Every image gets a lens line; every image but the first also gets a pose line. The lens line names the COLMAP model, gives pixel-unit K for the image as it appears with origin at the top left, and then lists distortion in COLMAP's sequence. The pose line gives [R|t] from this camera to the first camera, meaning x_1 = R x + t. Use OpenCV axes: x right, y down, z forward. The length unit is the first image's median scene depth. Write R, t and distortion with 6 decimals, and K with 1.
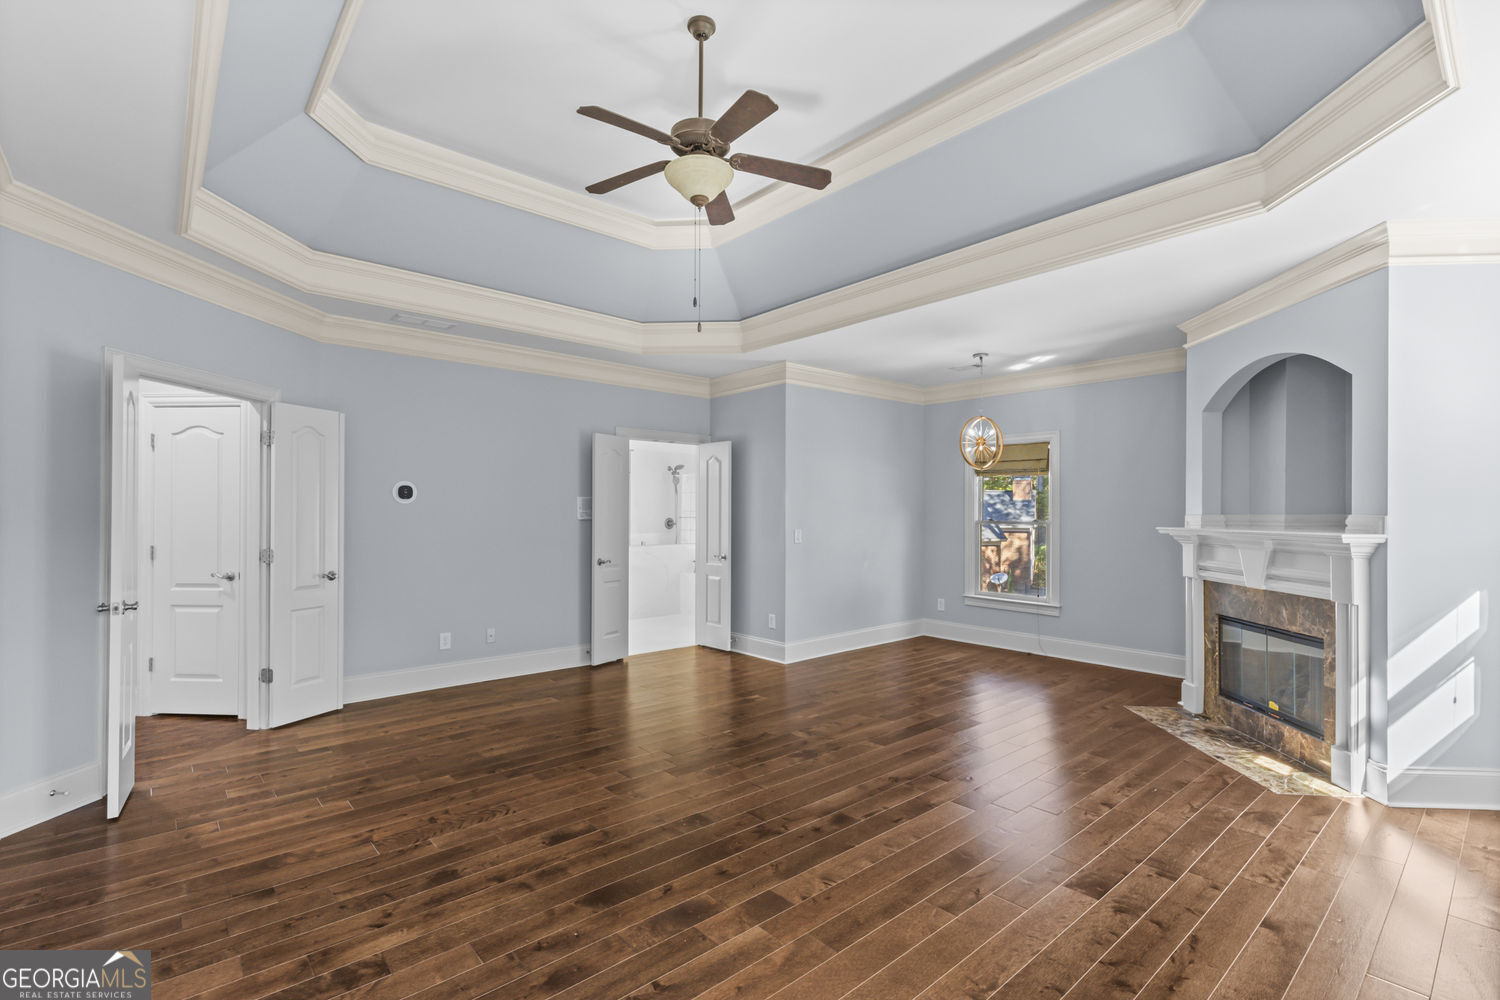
lens RADIAL K [[681.4, 0, 742.1], [0, 681.4, 510.1], [0, 0, 1]] dist [0.008828, 0.000089]
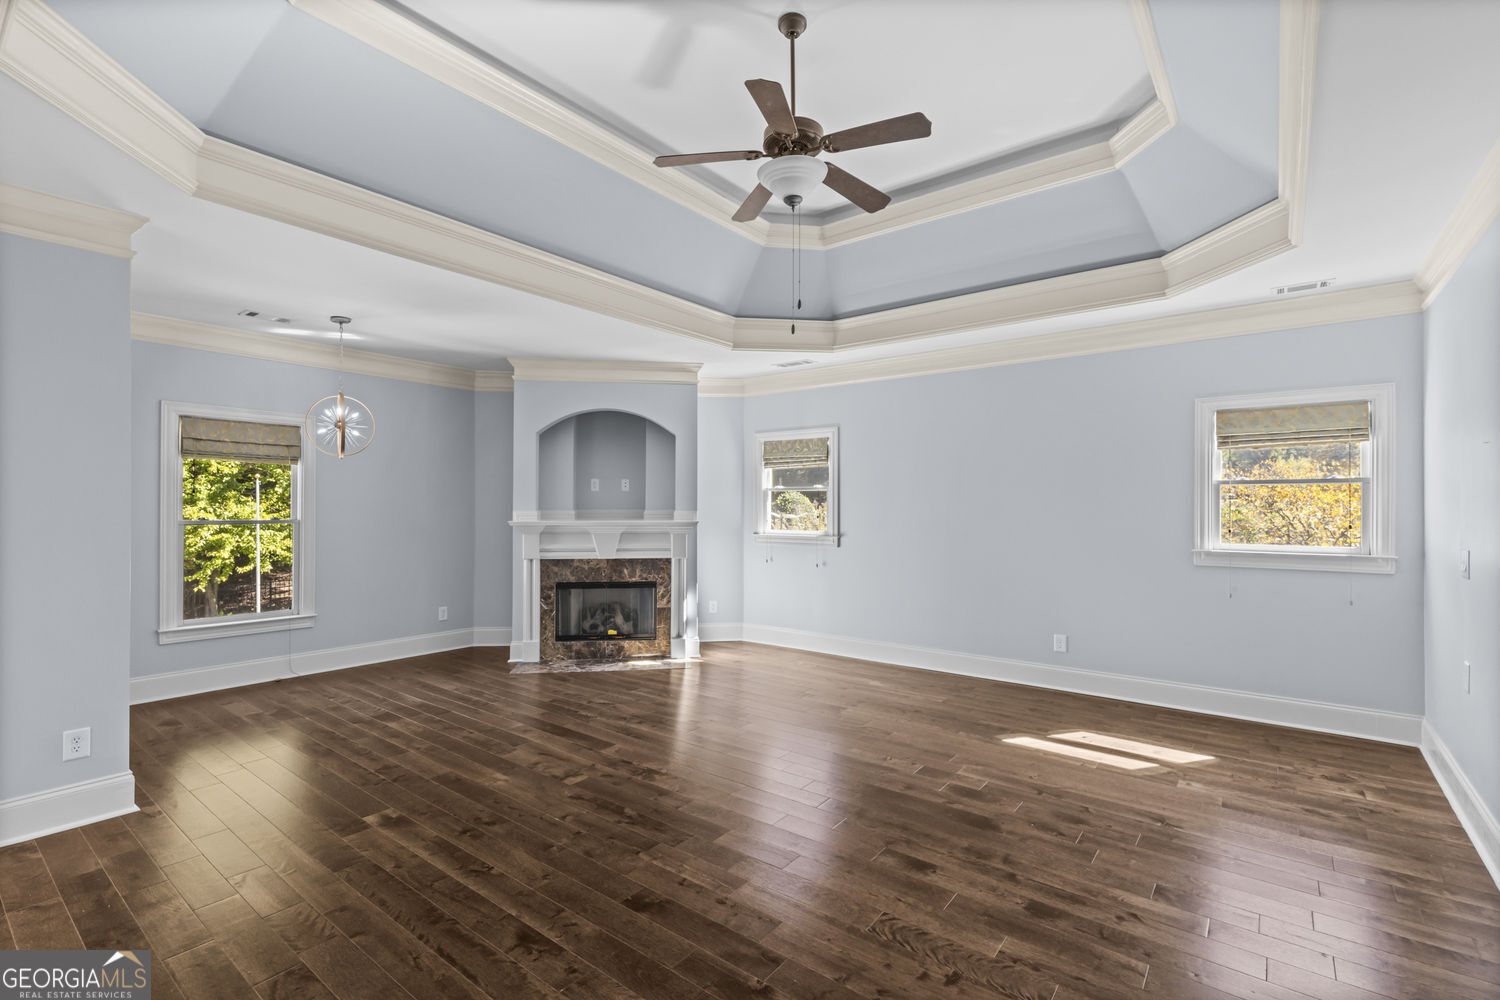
lens RADIAL K [[681.4, 0, 741.1], [0, 681.4, 501.5], [0, 0, 1]] dist [0.008828, 0.000089]
pose [[-0.188004, 0.000303, 0.982168, -0.820850], [-0.008345, 0.999963, -0.001906, -0.013499], [-0.982133, -0.008554, -0.187994, 1.016297]]
